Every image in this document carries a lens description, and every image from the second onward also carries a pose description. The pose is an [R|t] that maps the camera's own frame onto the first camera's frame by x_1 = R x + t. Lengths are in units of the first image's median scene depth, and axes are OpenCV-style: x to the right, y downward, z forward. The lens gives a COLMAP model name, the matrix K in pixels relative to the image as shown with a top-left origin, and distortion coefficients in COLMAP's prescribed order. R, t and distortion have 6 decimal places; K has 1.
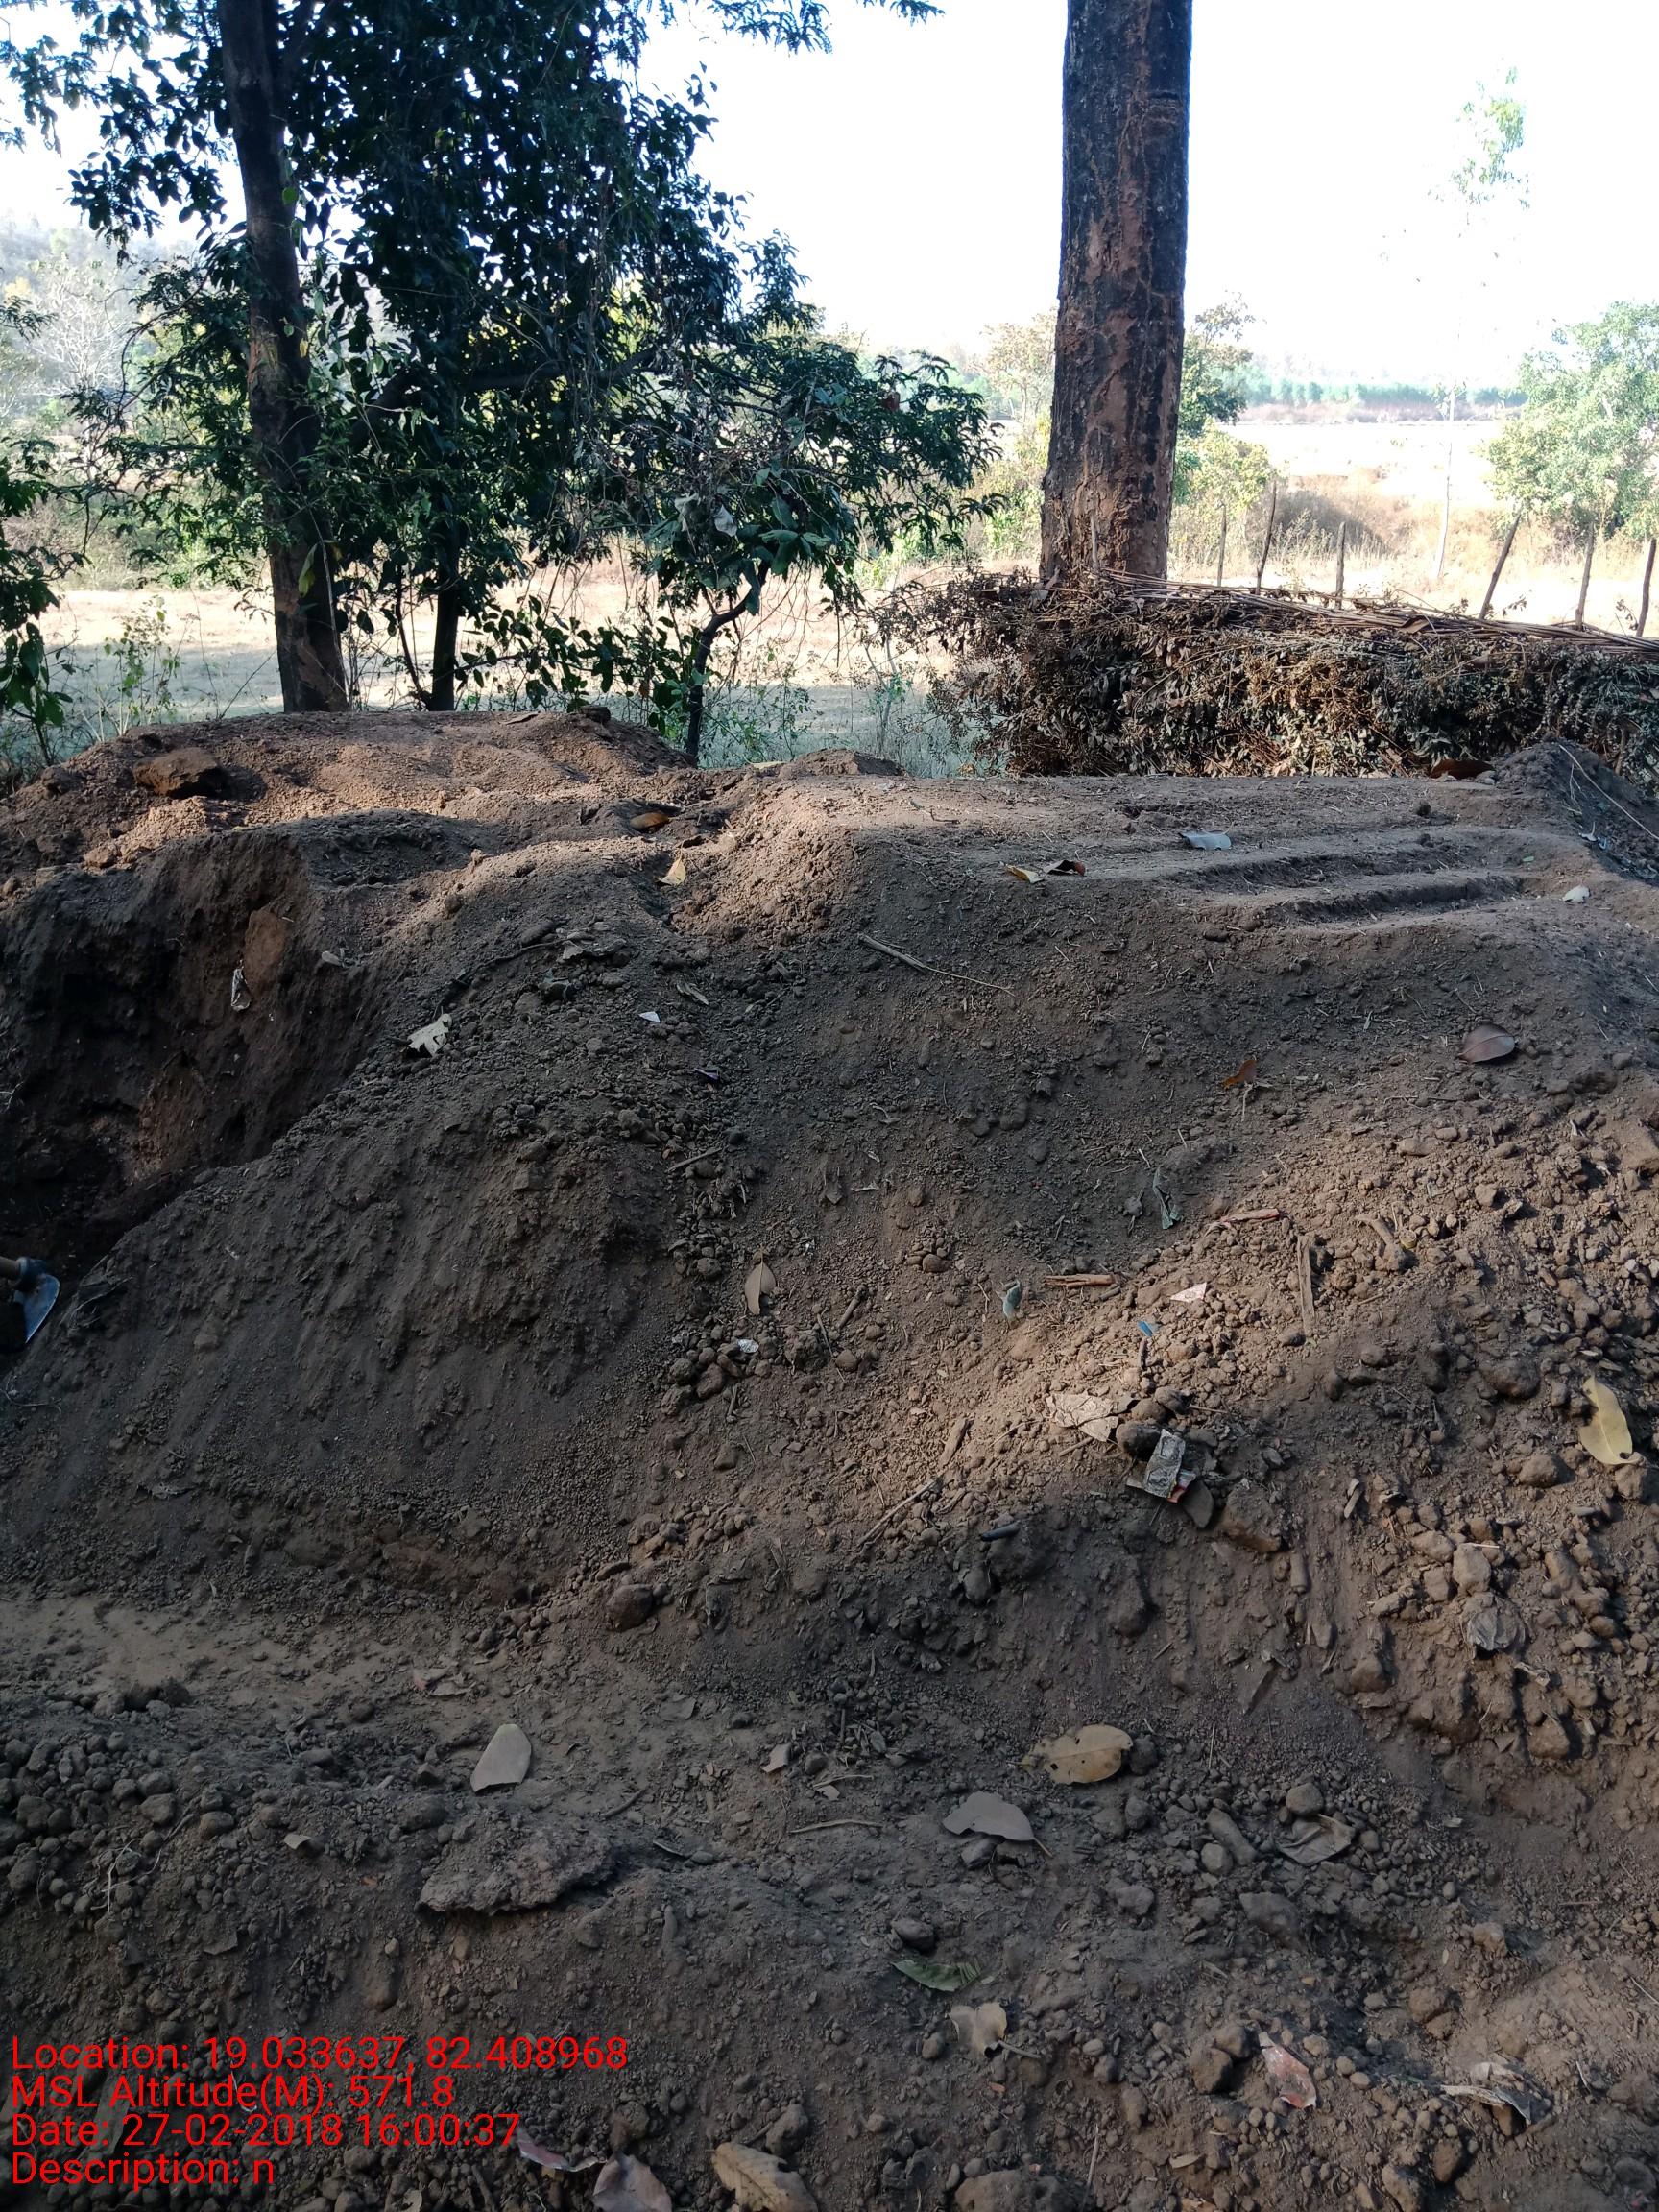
lens RADIAL K [[1740.0, 0, 828.6], [0, 1740.0, 1110.4], [0, 0, 1]] dist [-0.000108, -0.015343]
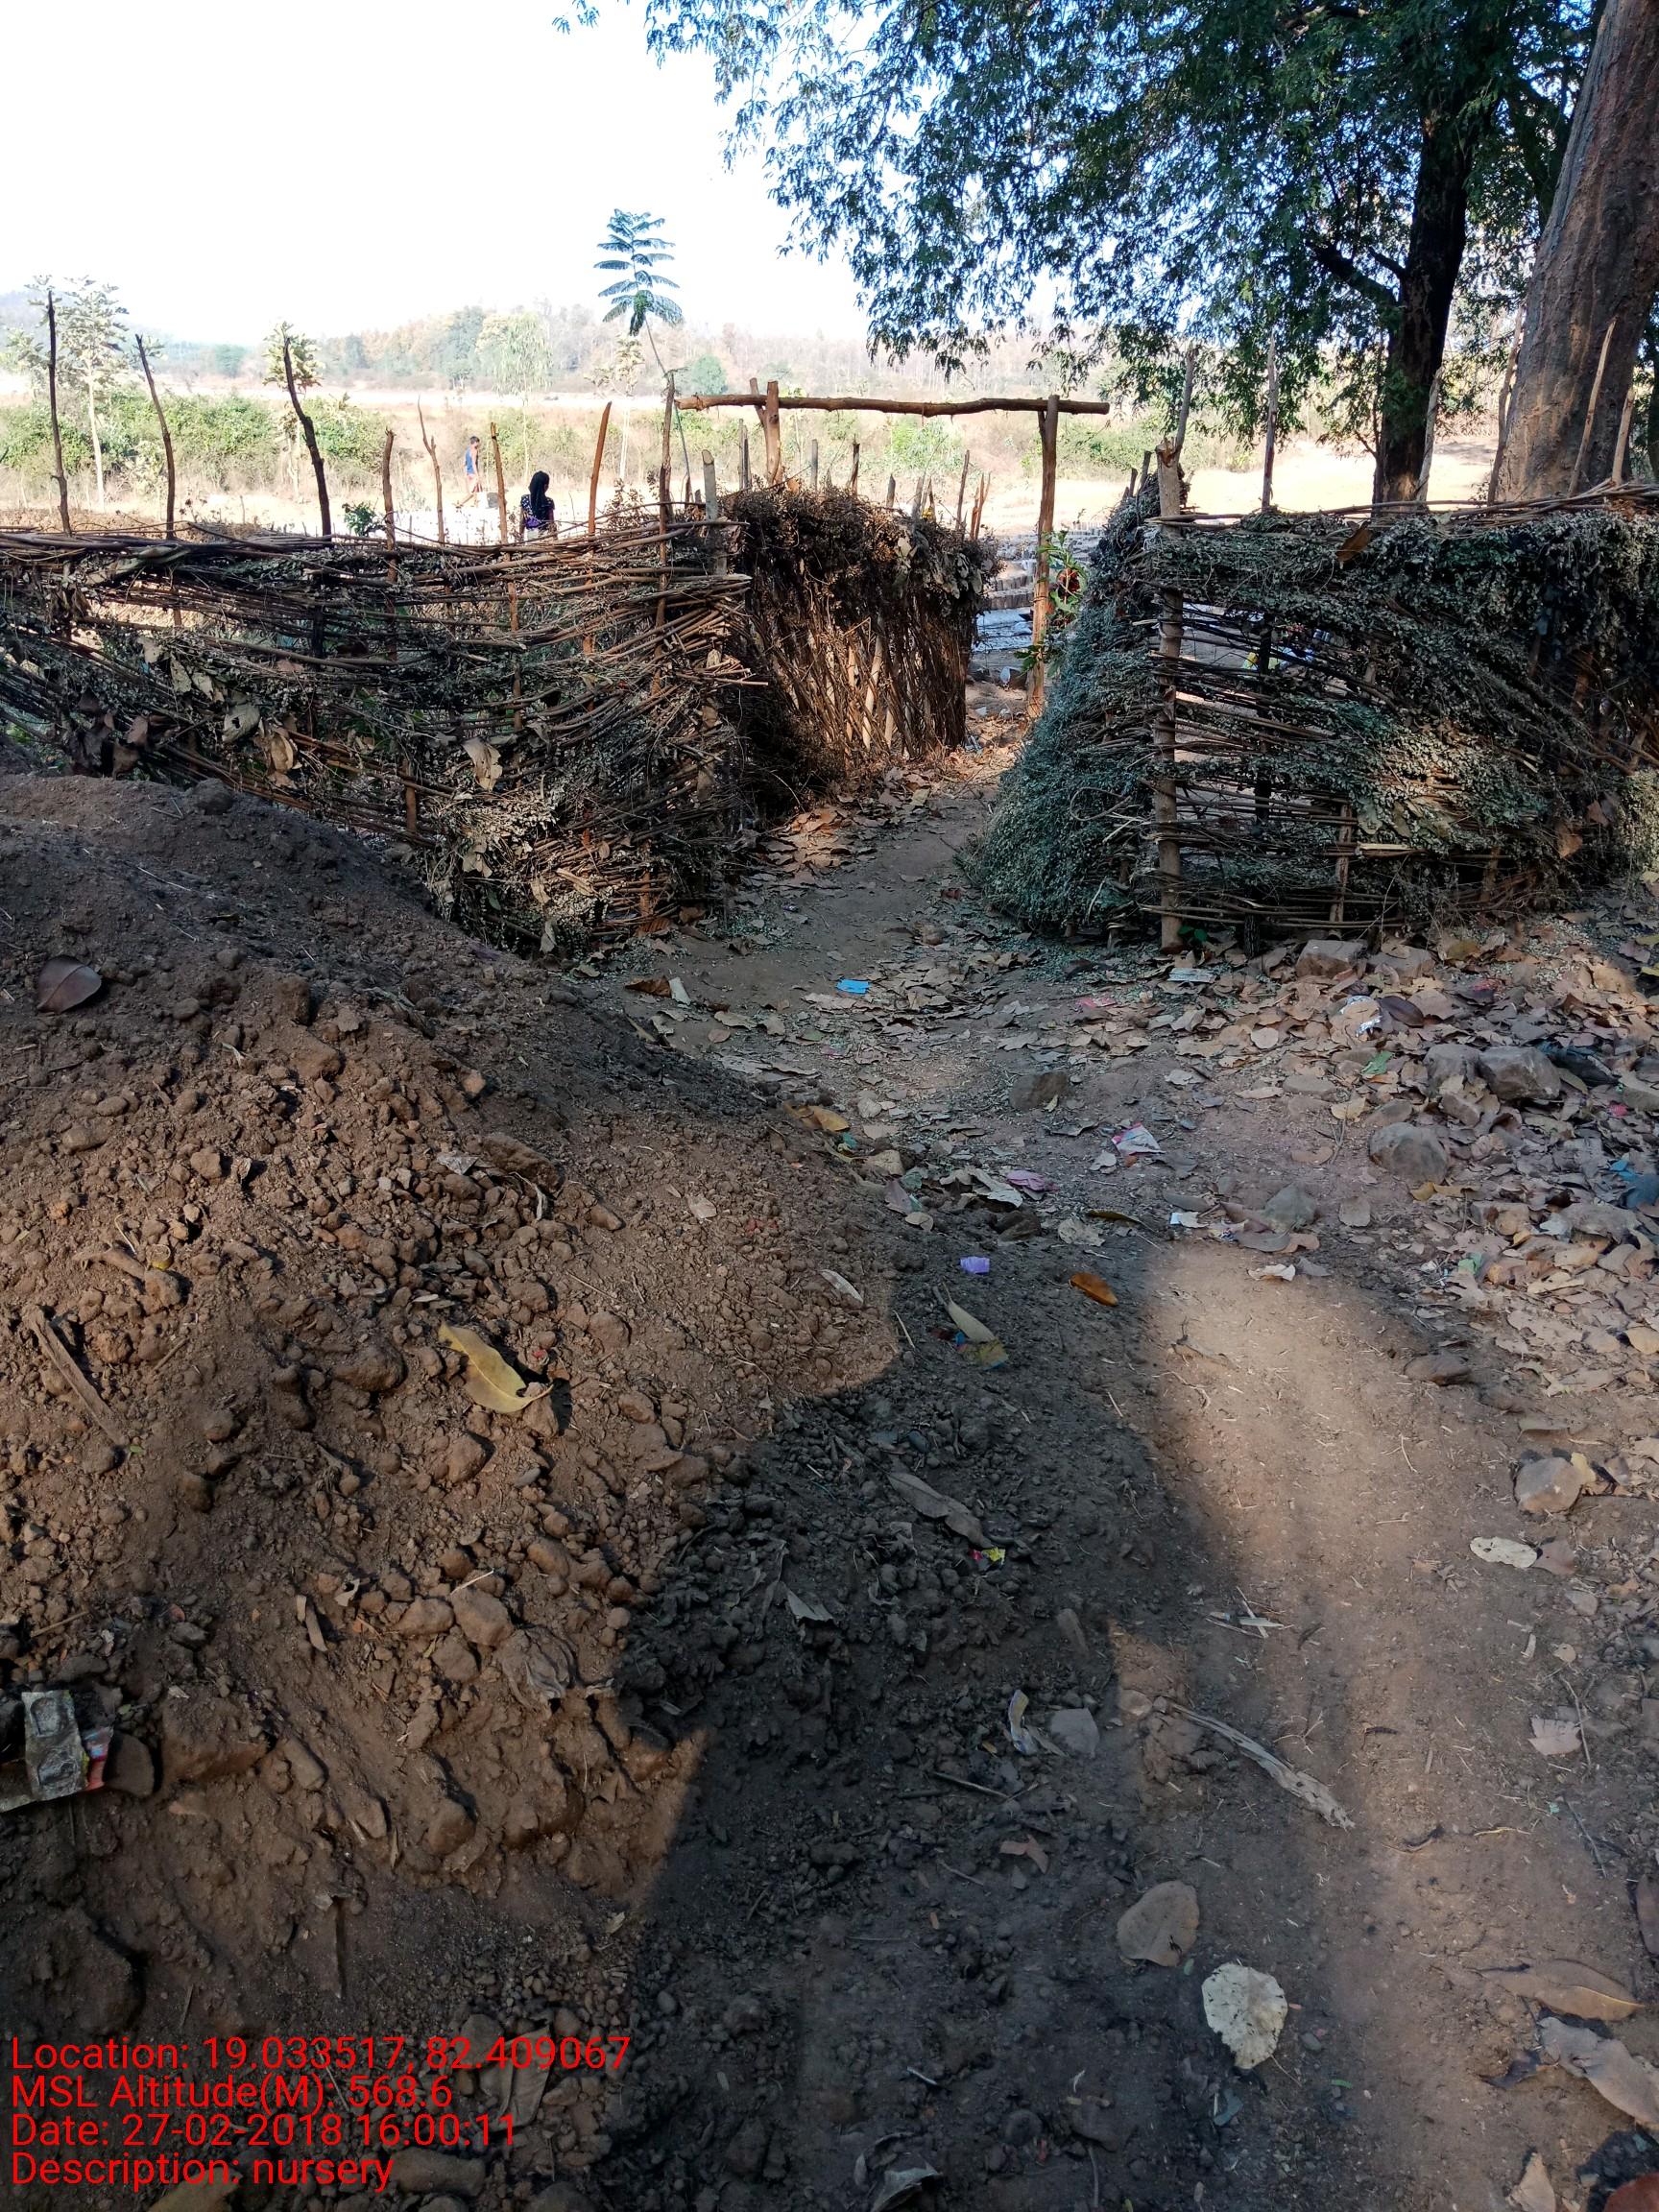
lens RADIAL K [[1740.0, 0, 829.5], [0, 1740.0, 1101.2], [0, 0, 1]] dist [-0.000108, -0.015343]
pose [[0.483058, -0.303720, 0.821225, -0.095670], [0.291704, 0.940154, 0.176119, -0.030390], [-0.825569, 0.154479, 0.542745, 0.388565]]
